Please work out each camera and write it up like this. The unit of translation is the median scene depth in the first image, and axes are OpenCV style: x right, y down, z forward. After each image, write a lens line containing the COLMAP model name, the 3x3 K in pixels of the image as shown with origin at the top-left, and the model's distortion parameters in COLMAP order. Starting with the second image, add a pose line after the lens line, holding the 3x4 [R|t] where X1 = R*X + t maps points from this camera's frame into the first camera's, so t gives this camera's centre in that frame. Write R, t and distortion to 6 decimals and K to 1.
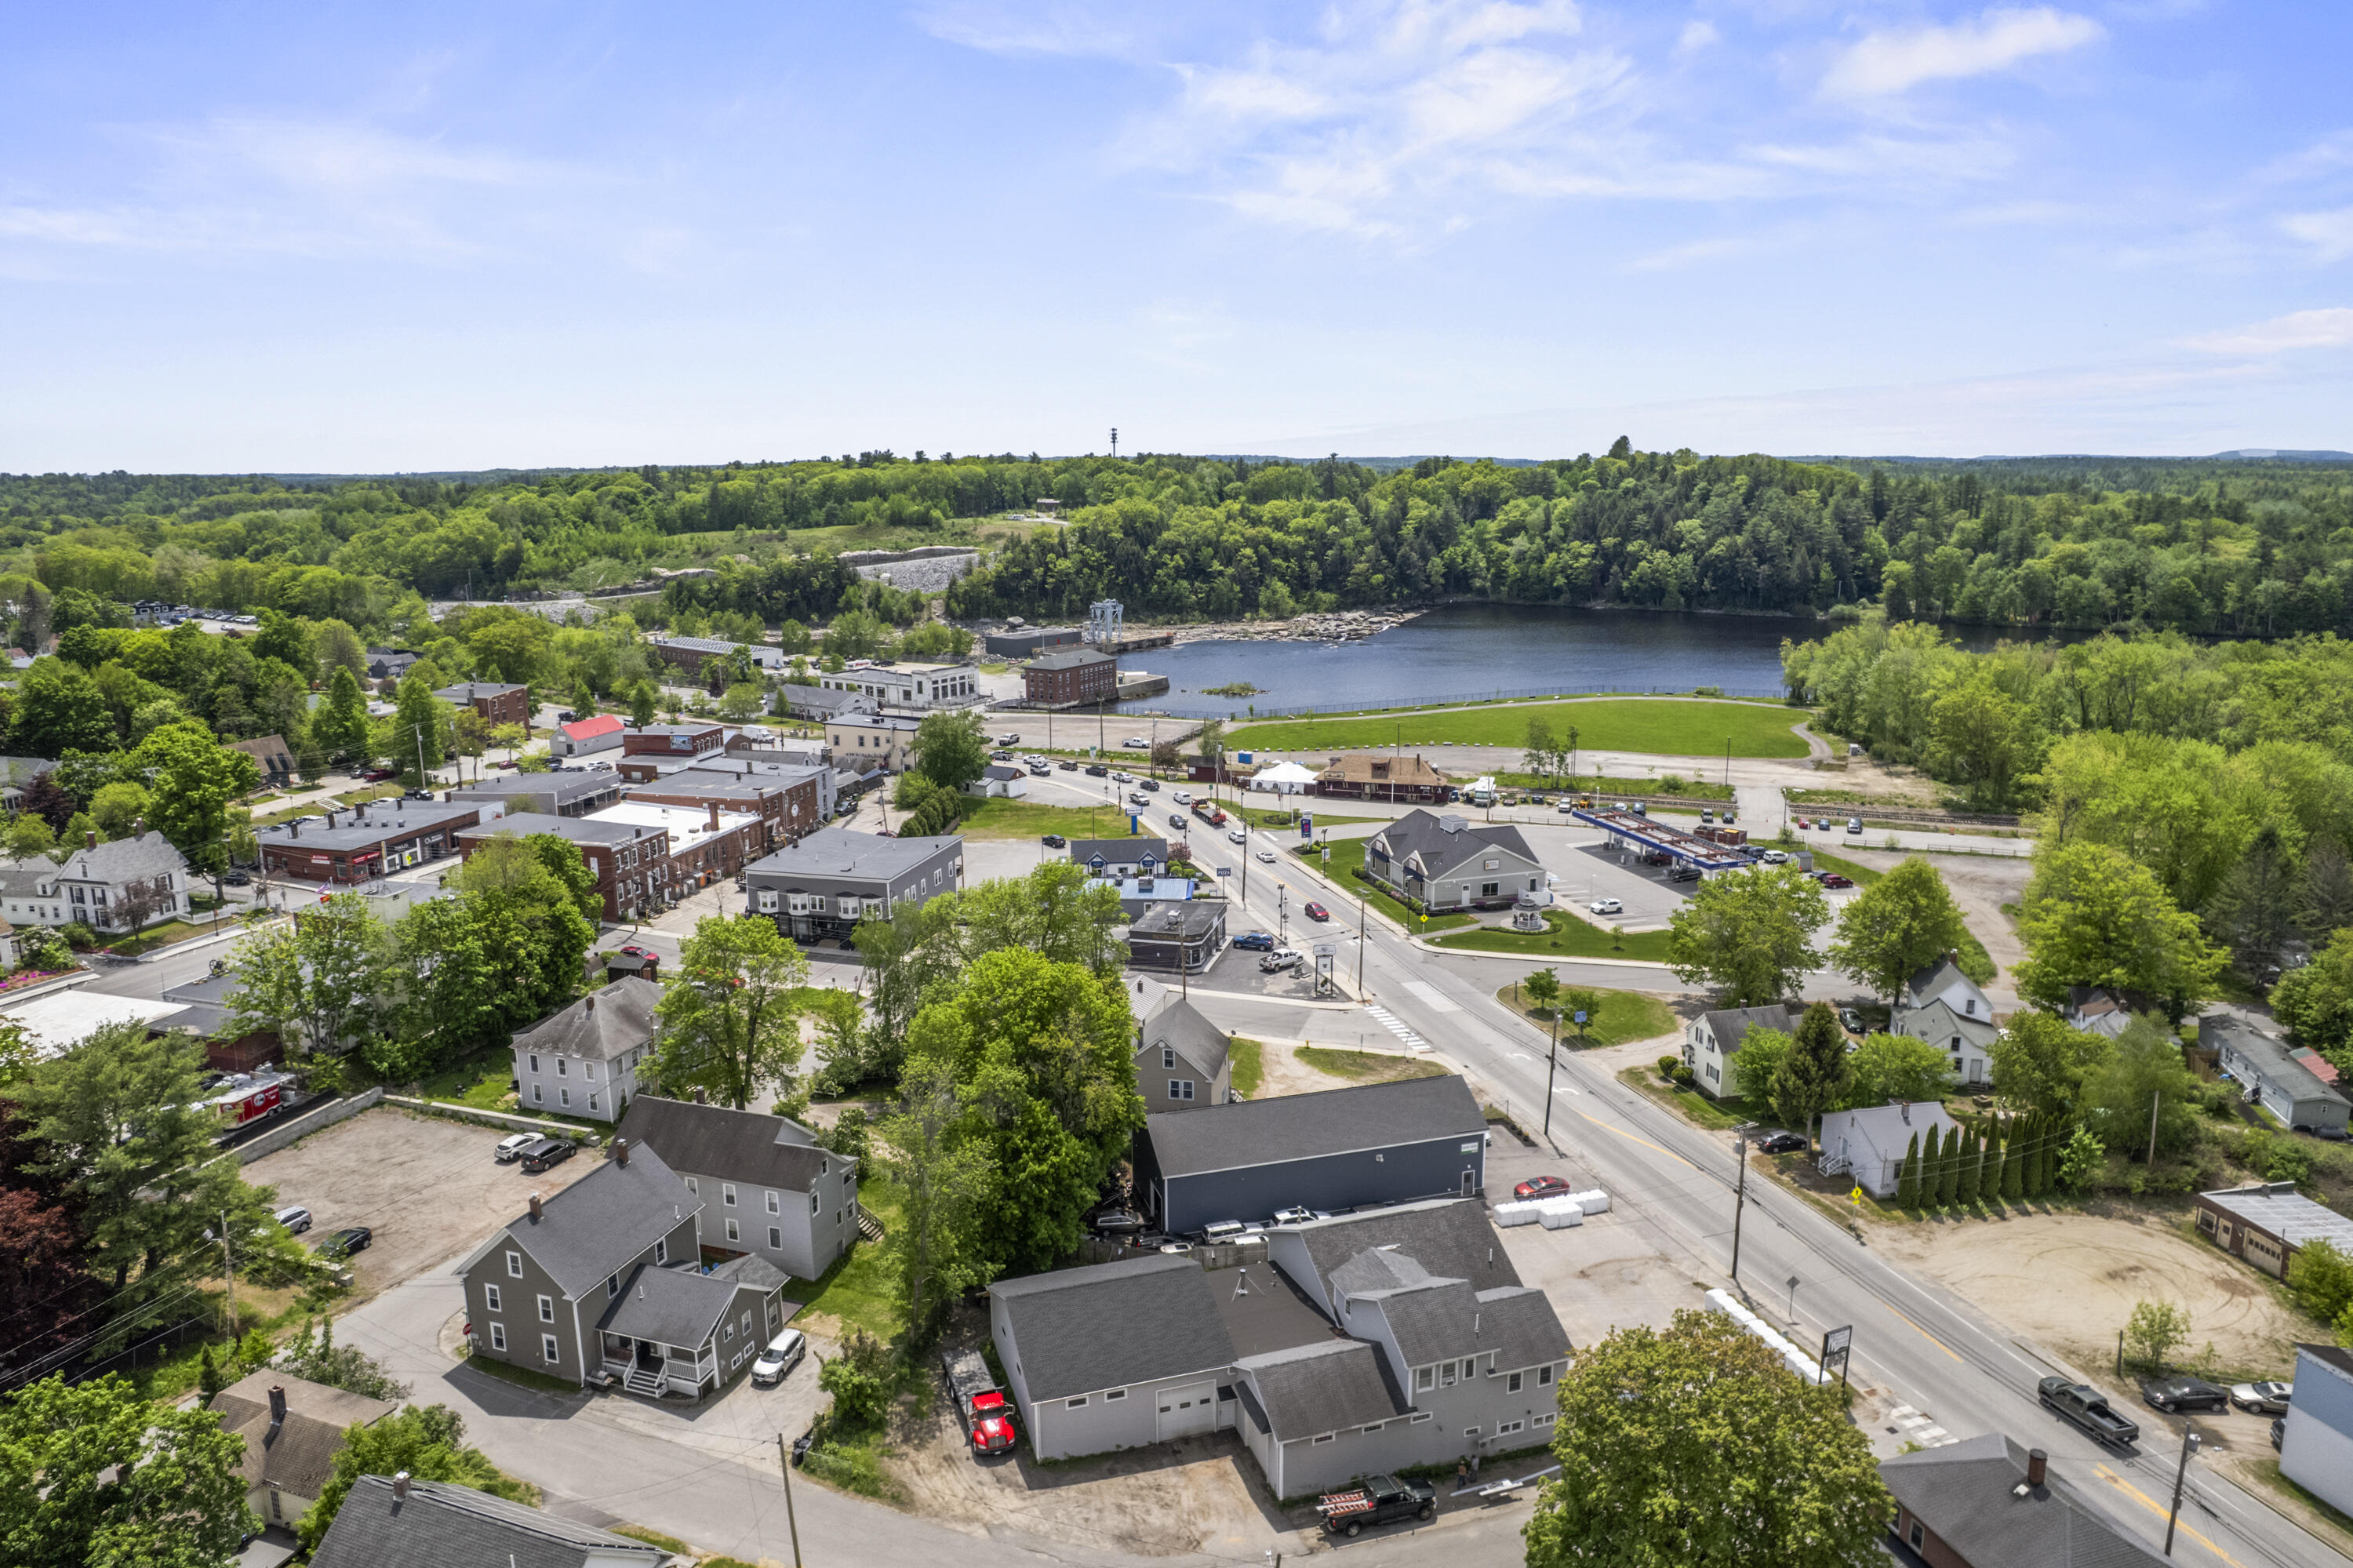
lens RADIAL K [[1548.8, 0, 1176.5], [0, 1548.8, 784.0], [0, 0, 1]] dist [-0.068908, 0.051573]
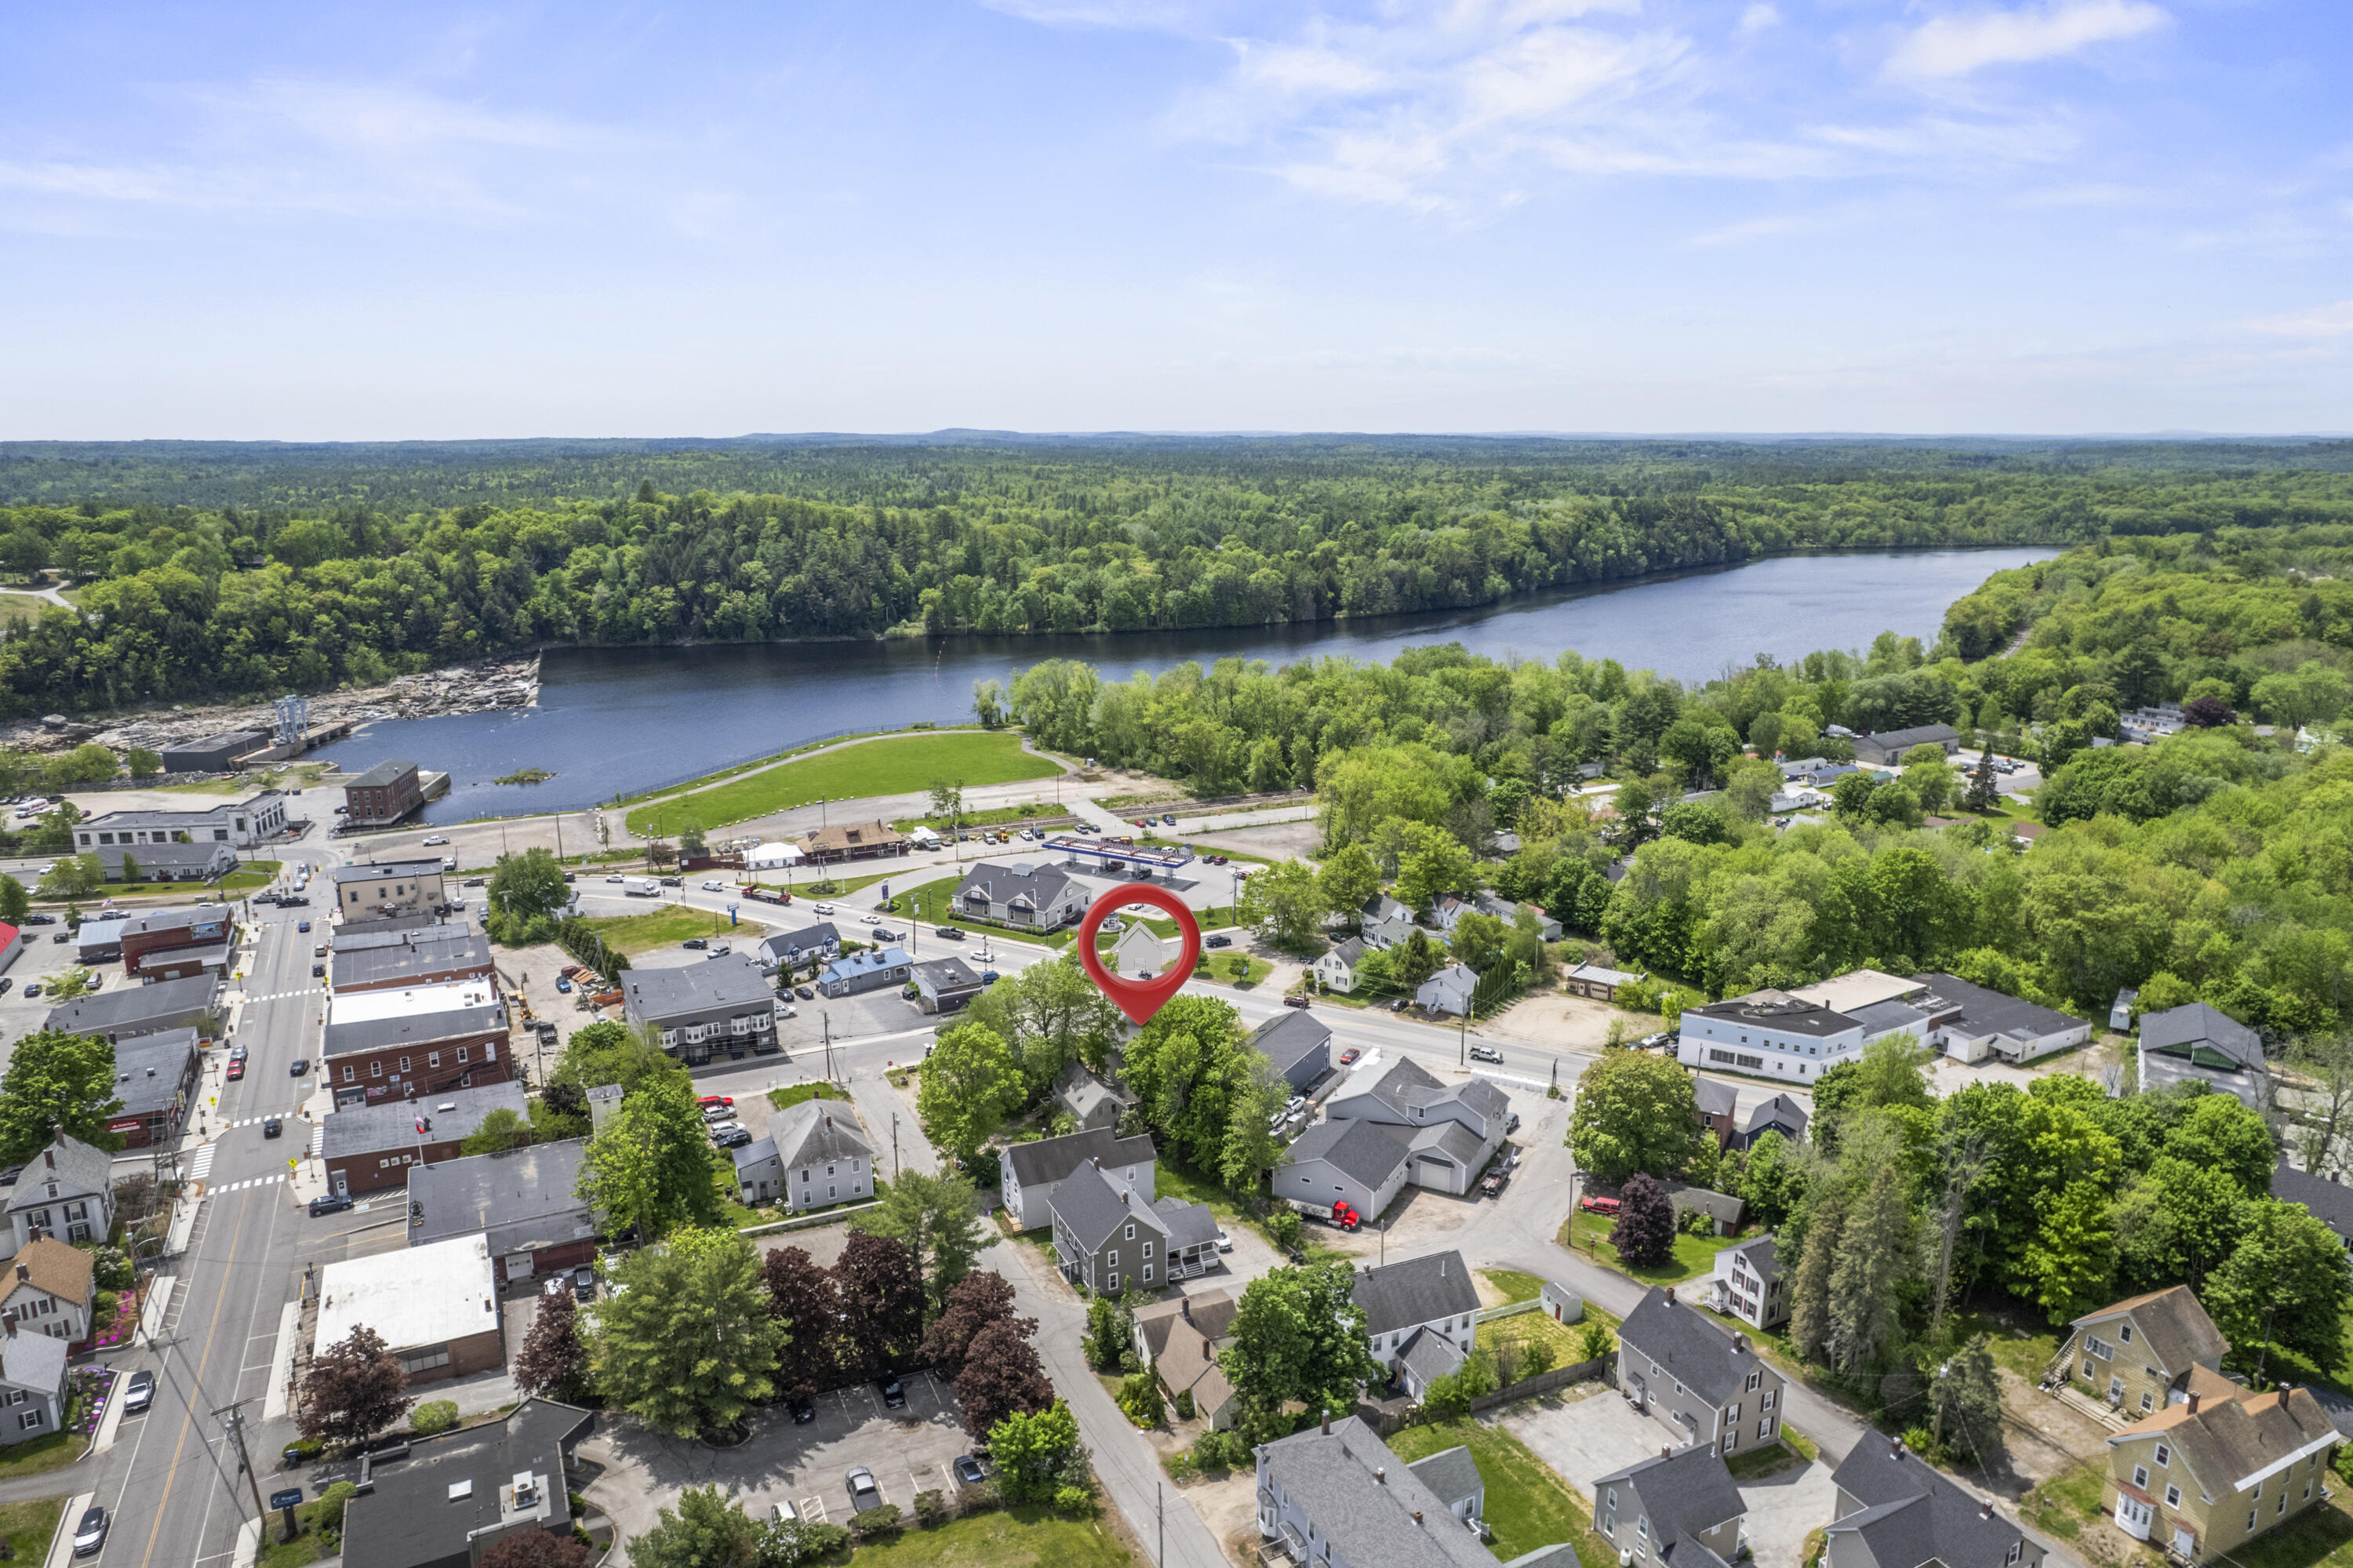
lens RADIAL K [[1548.8, 0, 1176.5], [0, 1548.8, 784.0], [0, 0, 1]] dist [-0.068908, 0.051573]
pose [[0.716296, -0.150560, 0.681360, -0.246804], [0.134479, 0.987926, 0.076928, -0.051982], [-0.684715, 0.036525, 0.727895, -0.055088]]
